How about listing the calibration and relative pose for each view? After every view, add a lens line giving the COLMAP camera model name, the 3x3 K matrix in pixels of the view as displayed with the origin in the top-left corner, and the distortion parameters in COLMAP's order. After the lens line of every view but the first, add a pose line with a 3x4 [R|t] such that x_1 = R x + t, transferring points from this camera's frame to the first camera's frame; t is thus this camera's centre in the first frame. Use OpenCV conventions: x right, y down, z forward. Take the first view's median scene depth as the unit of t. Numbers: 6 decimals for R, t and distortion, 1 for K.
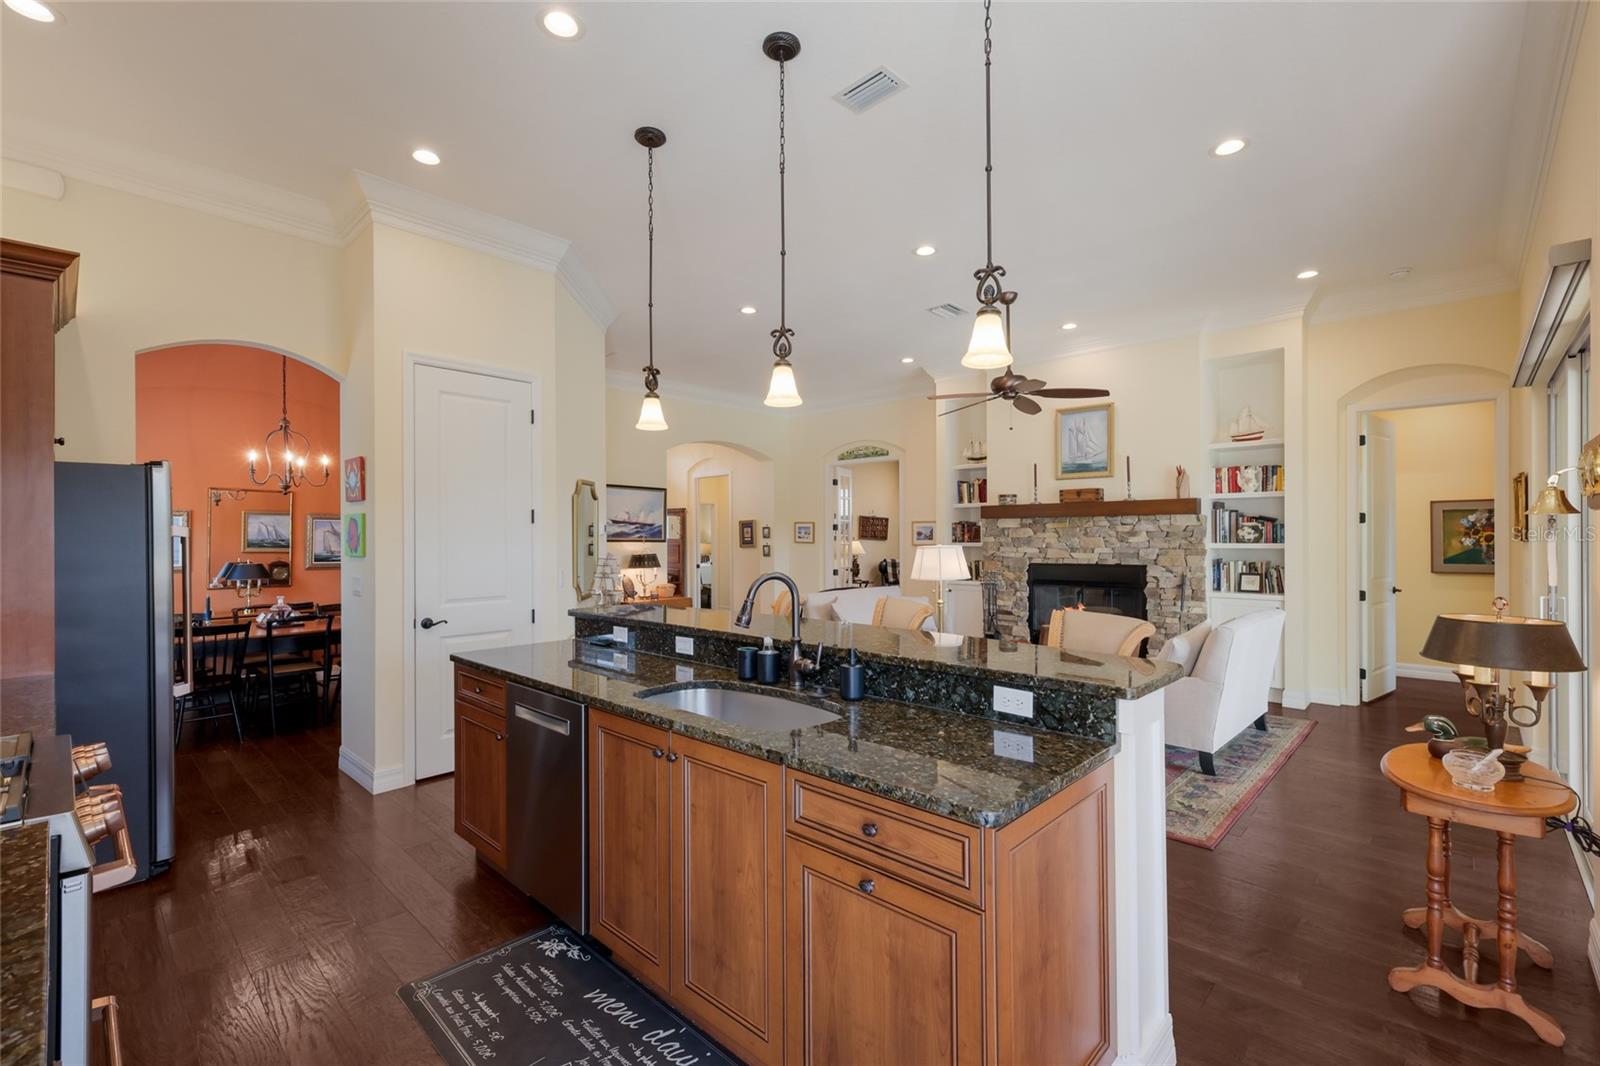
lens RADIAL K [[708.9, 0, 792.0], [0, 708.9, 535.5], [0, 0, 1]] dist [0.001632, -0.000142]
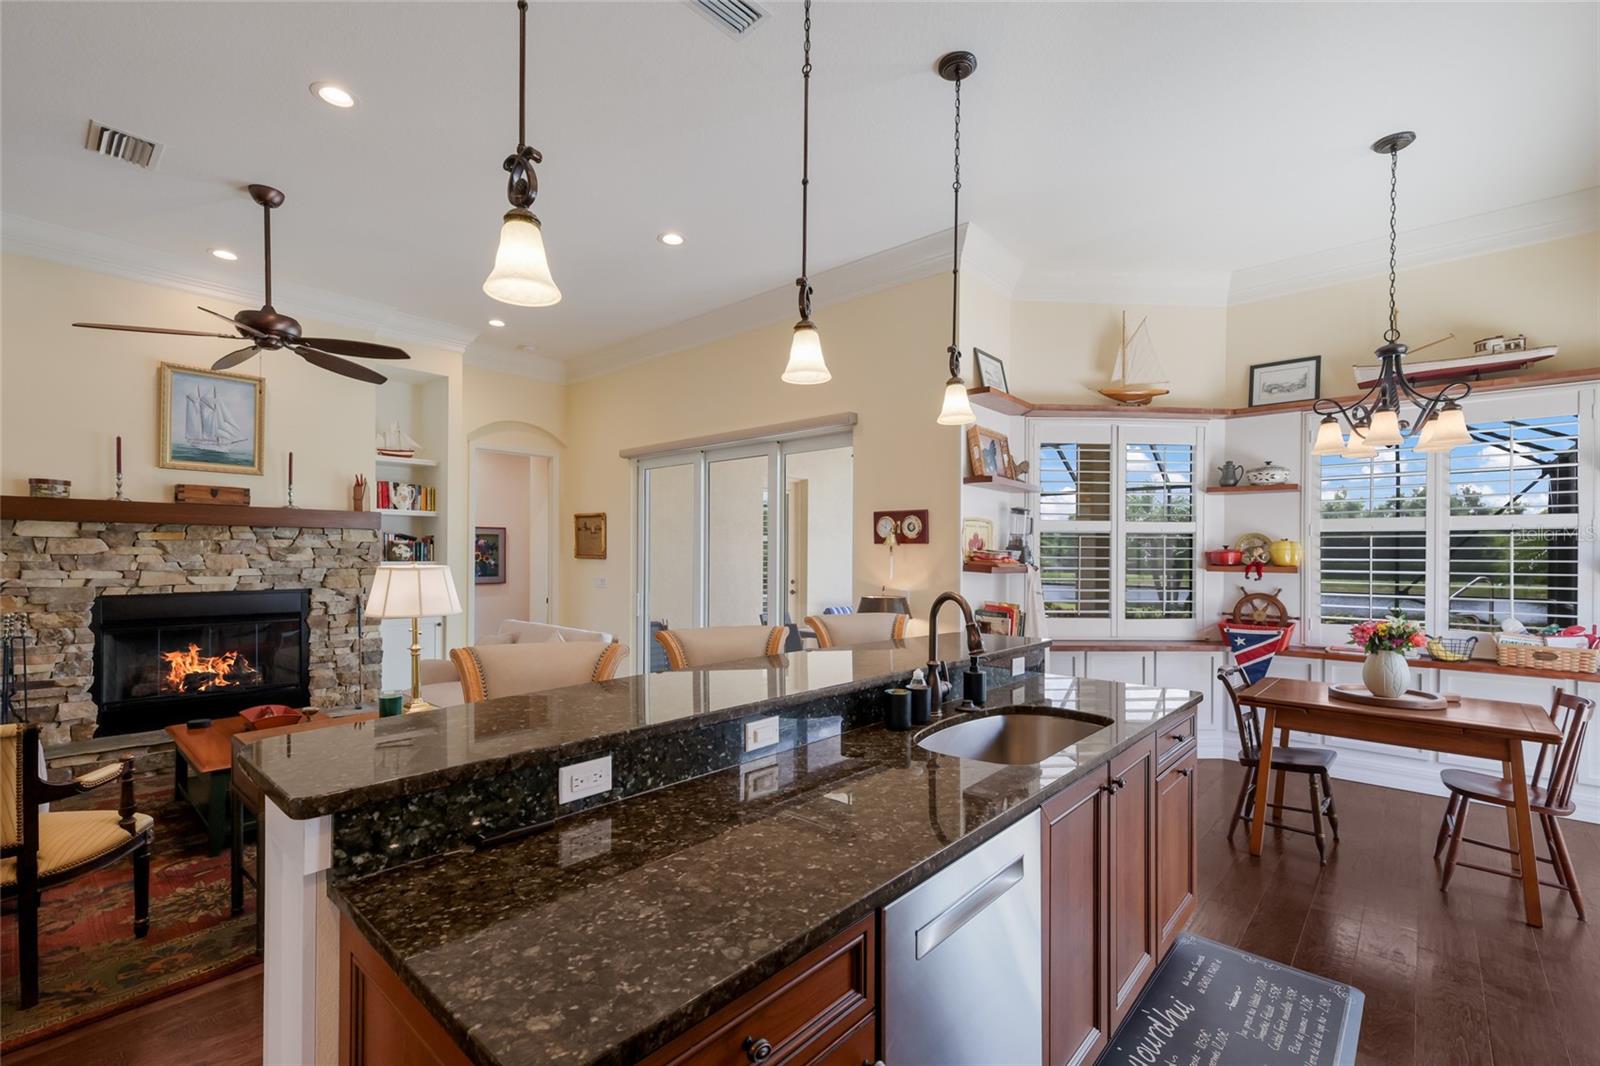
lens RADIAL K [[697.6, 0, 795.7], [0, 697.6, 555.4], [0, 0, 1]] dist [0.005078, 0.000537]
pose [[-0.032251, 0.004137, 0.999471, -0.323243], [-0.004186, 0.999982, -0.004274, 0.004241], [-0.999471, -0.004321, -0.032233, 0.458187]]
